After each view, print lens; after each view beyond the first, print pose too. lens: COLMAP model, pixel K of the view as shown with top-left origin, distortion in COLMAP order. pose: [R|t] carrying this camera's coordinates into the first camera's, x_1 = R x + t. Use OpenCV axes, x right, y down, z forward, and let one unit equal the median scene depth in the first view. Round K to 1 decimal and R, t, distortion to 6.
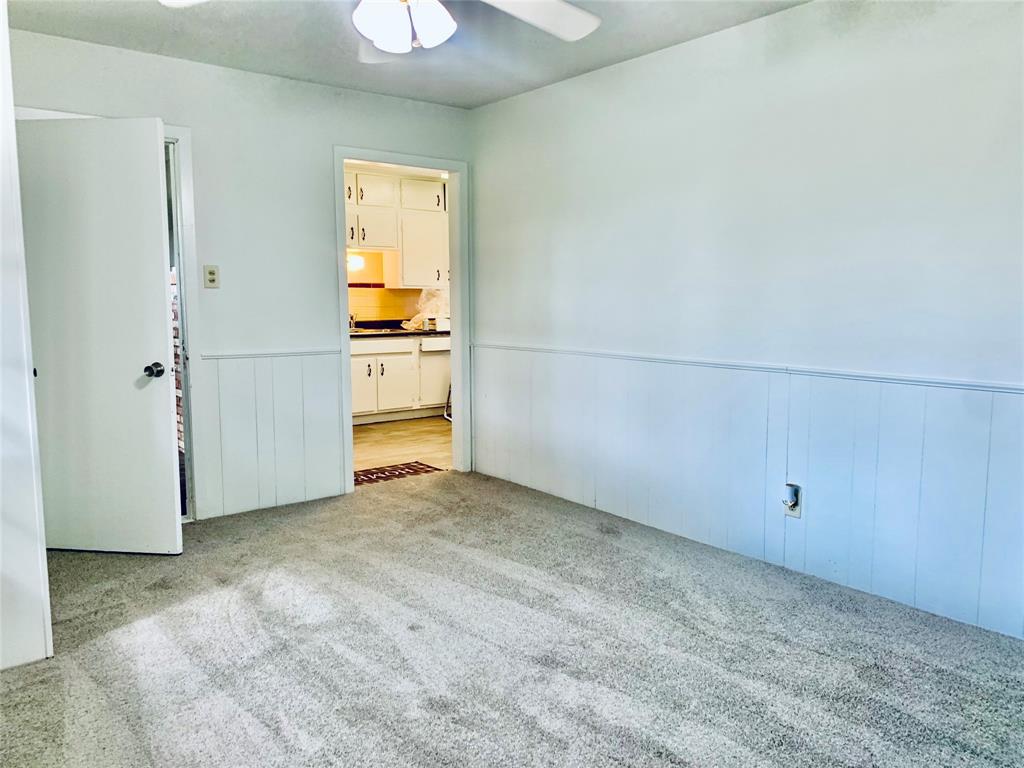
lens RADIAL K [[805.3, 0, 512.0], [0, 805.3, 384.0], [0, 0, 1]] dist [0.000599, 0.000473]
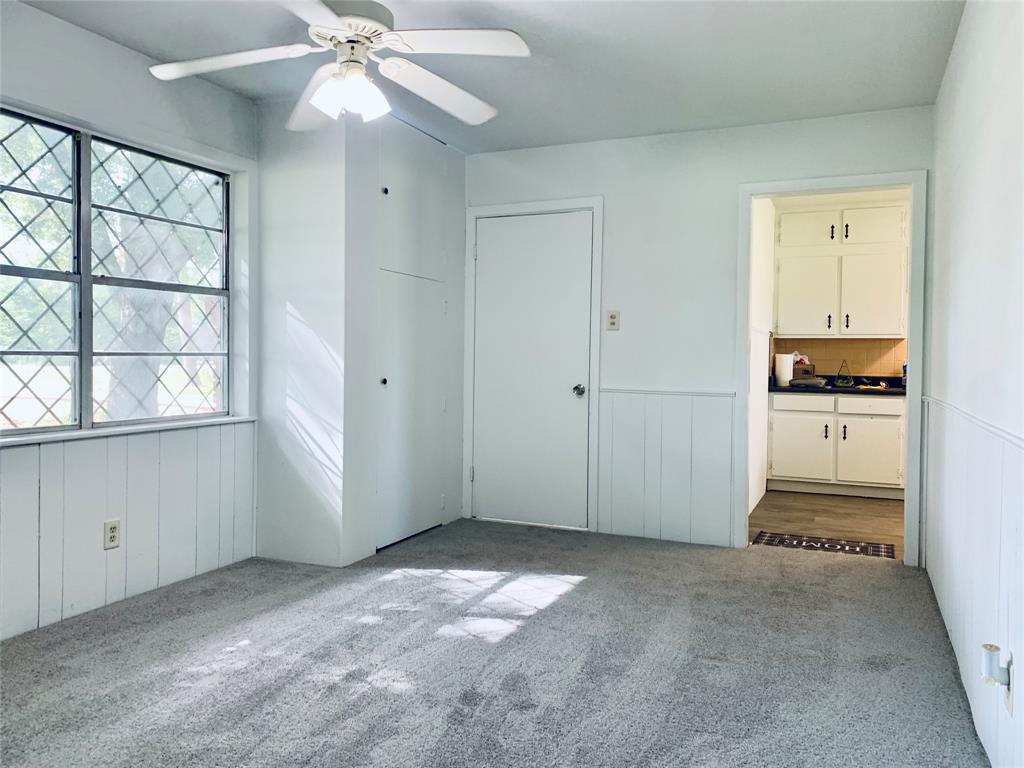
lens RADIAL K [[805.3, 0, 512.0], [0, 805.3, 384.0], [0, 0, 1]] dist [0.000599, 0.000473]
pose [[0.489893, 0.057272, -0.869899, 0.467825], [-0.125350, 0.992099, -0.005275, -0.016561], [0.862724, 0.111627, 0.493201, 0.273045]]
